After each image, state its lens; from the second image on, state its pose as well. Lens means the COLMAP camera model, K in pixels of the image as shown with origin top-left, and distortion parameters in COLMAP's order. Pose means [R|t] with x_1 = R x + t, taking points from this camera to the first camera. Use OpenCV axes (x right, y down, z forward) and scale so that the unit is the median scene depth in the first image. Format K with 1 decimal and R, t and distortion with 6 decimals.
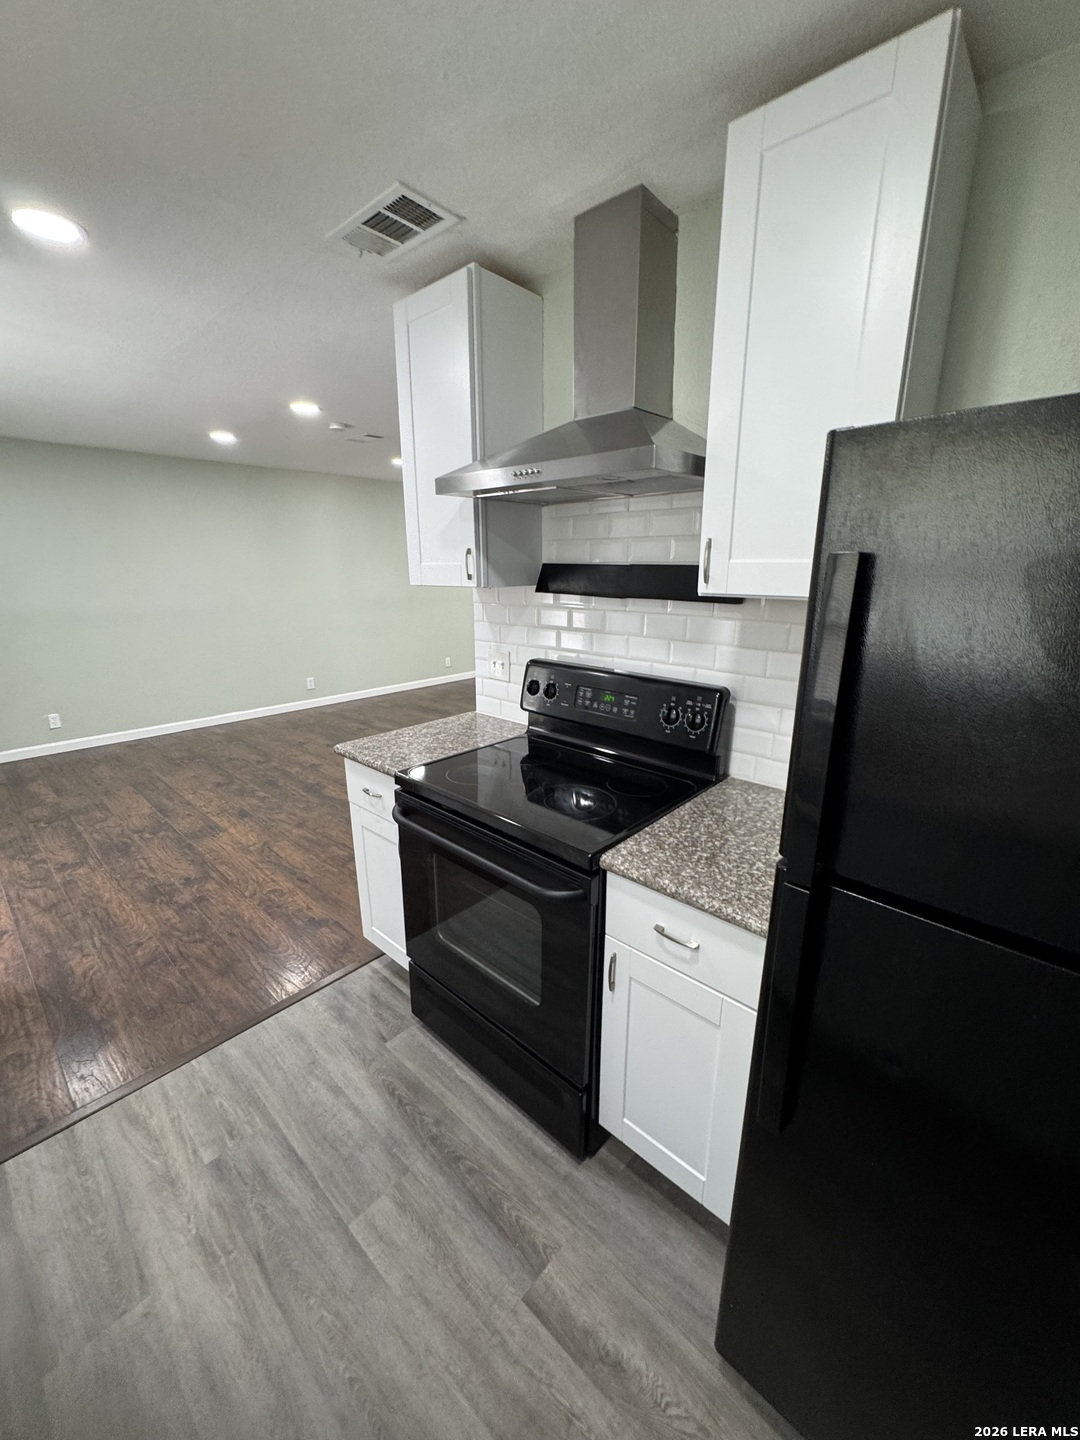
lens RADIAL K [[577.8, 0, 541.8], [0, 577.8, 720.6], [0, 0, 1]] dist [-0.003661, 0.000610]
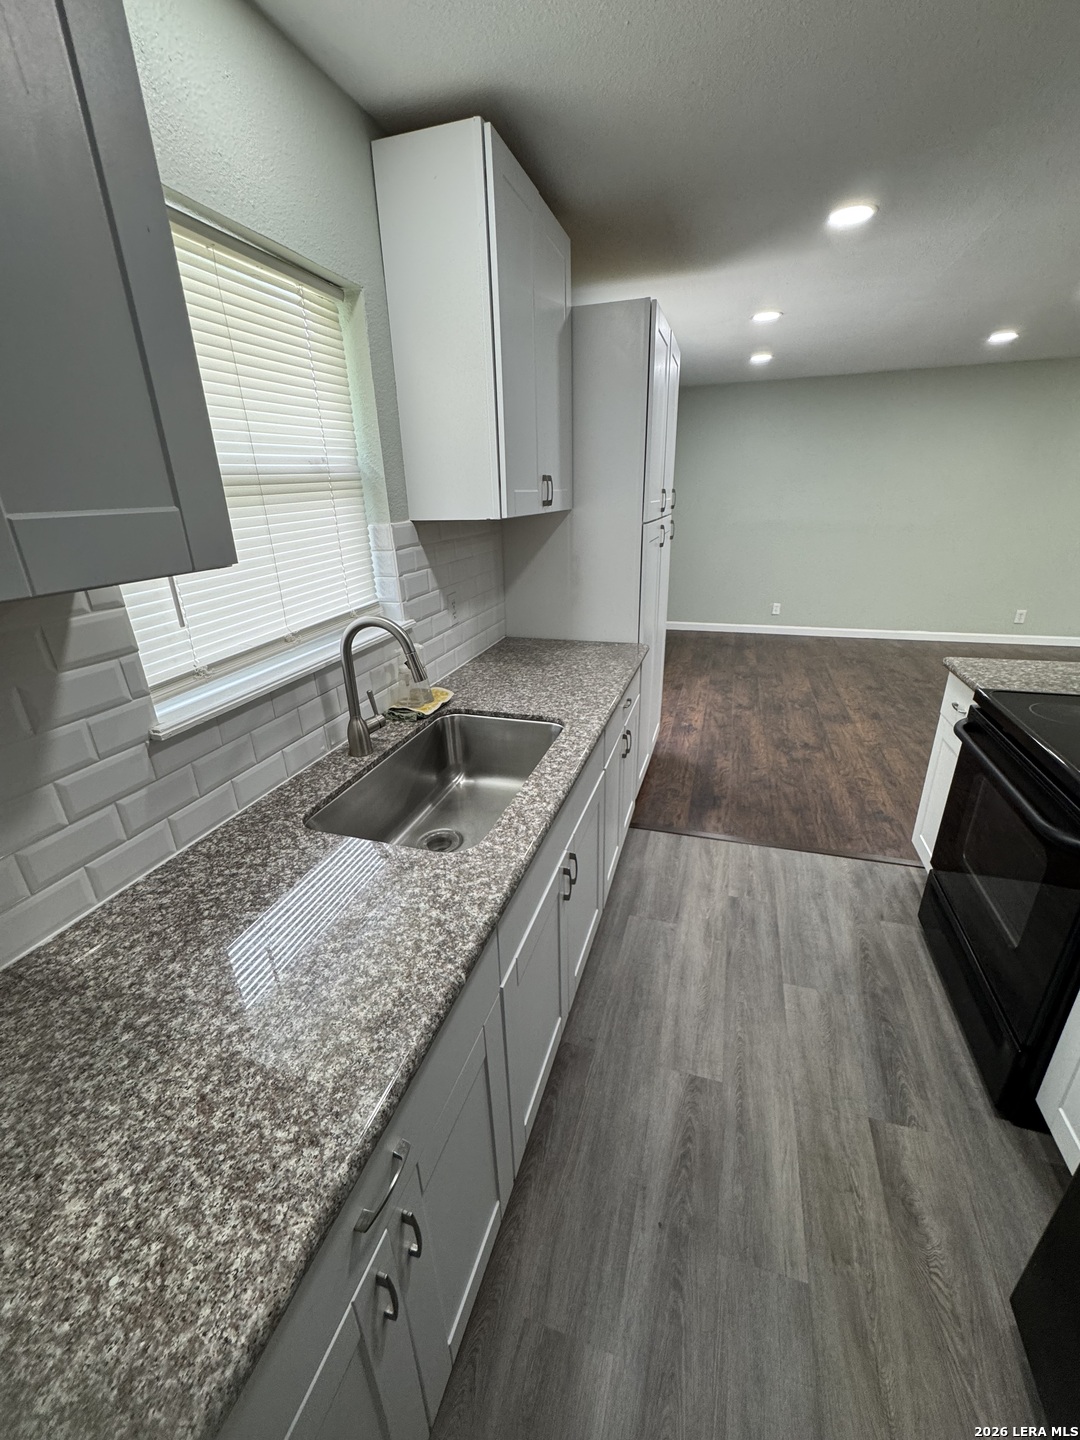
lens RADIAL K [[577.9, 0, 544.2], [0, 577.9, 720.8], [0, 0, 1]] dist [-0.001805, 0.000113]
pose [[0.427747, 0.322572, -0.844381, 0.267166], [-0.207704, 0.944235, 0.255499, 0.036997], [0.879711, 0.066092, 0.470893, -0.134761]]
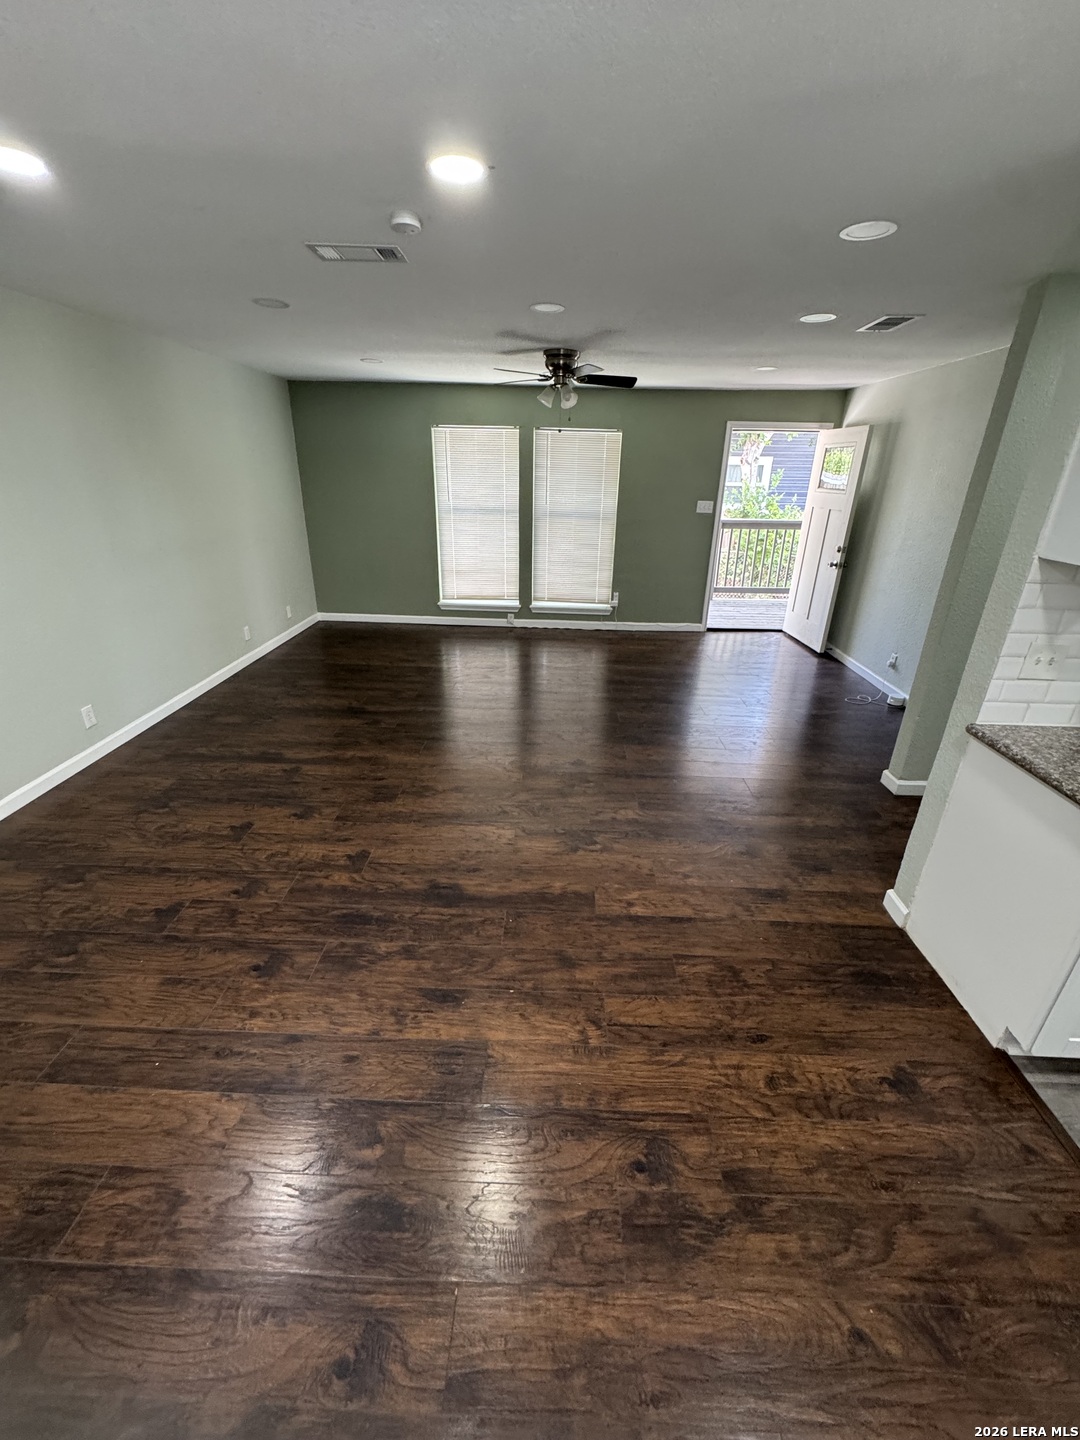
lens RADIAL K [[577.8, 0, 541.8], [0, 577.8, 720.6], [0, 0, 1]] dist [-0.003661, 0.000610]
pose [[0.754633, -0.249281, 0.606950, -1.308540], [0.152928, 0.966366, 0.206759, -0.342577], [-0.638077, -0.063207, 0.767374, 0.997111]]
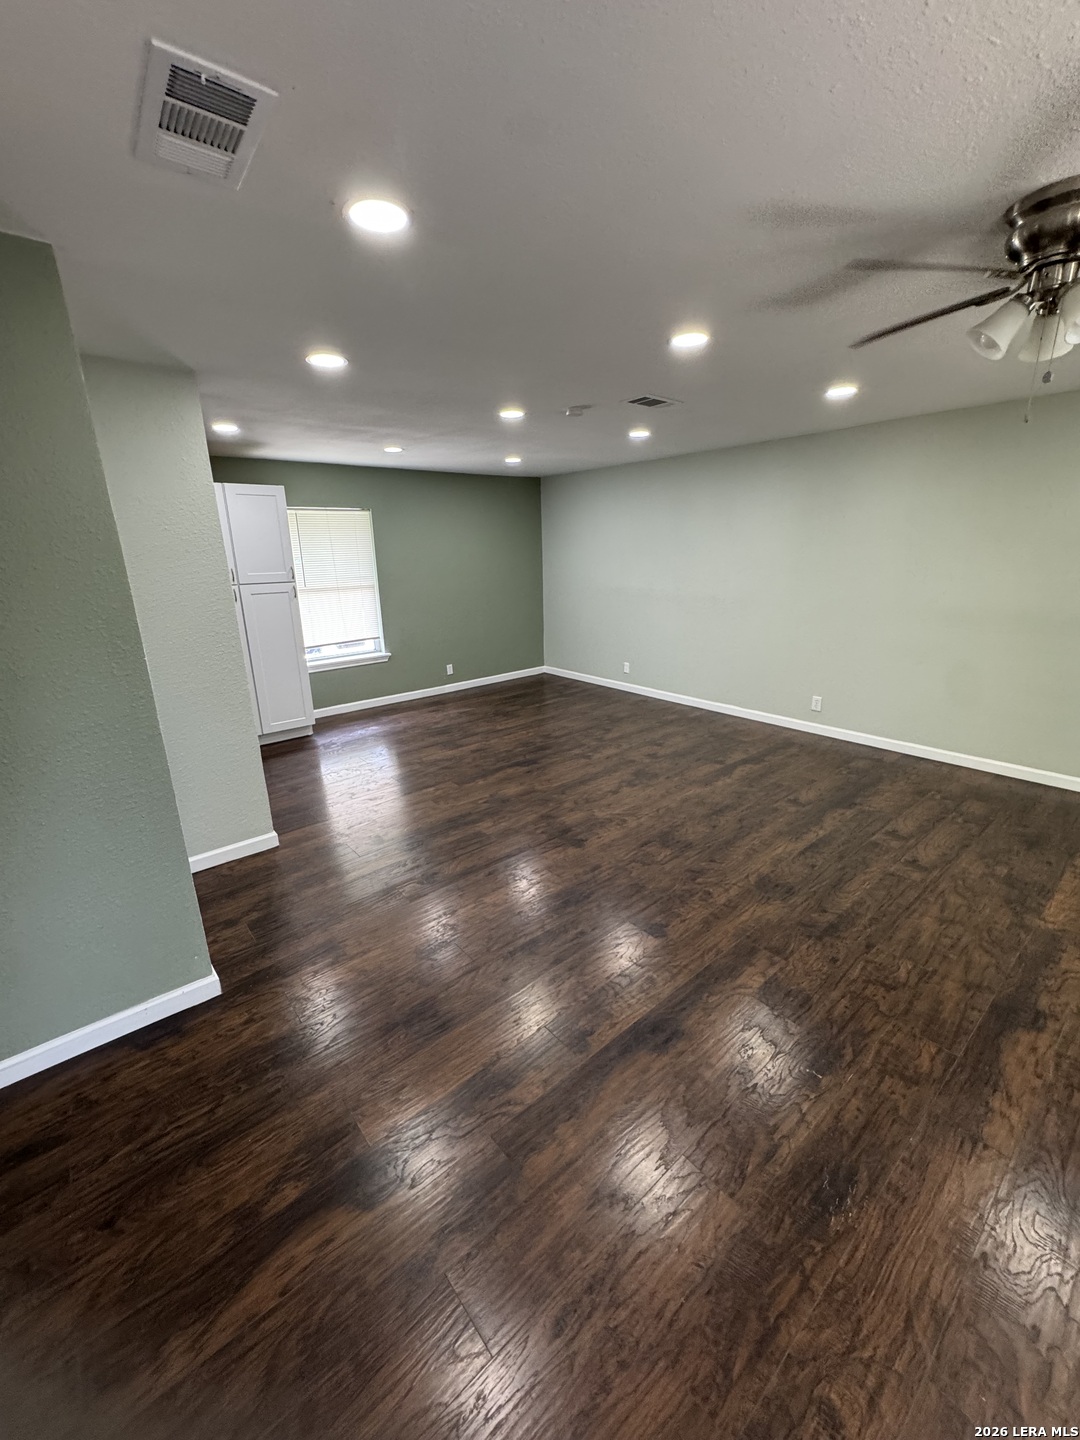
lens RADIAL K [[577.8, 0, 541.8], [0, 577.8, 720.6], [0, 0, 1]] dist [-0.003661, 0.000610]
pose [[-0.123139, 0.286007, -0.950283, 1.300799], [-0.236631, 0.921488, 0.308003, -0.632528], [0.963765, 0.262793, -0.045793, 2.173953]]
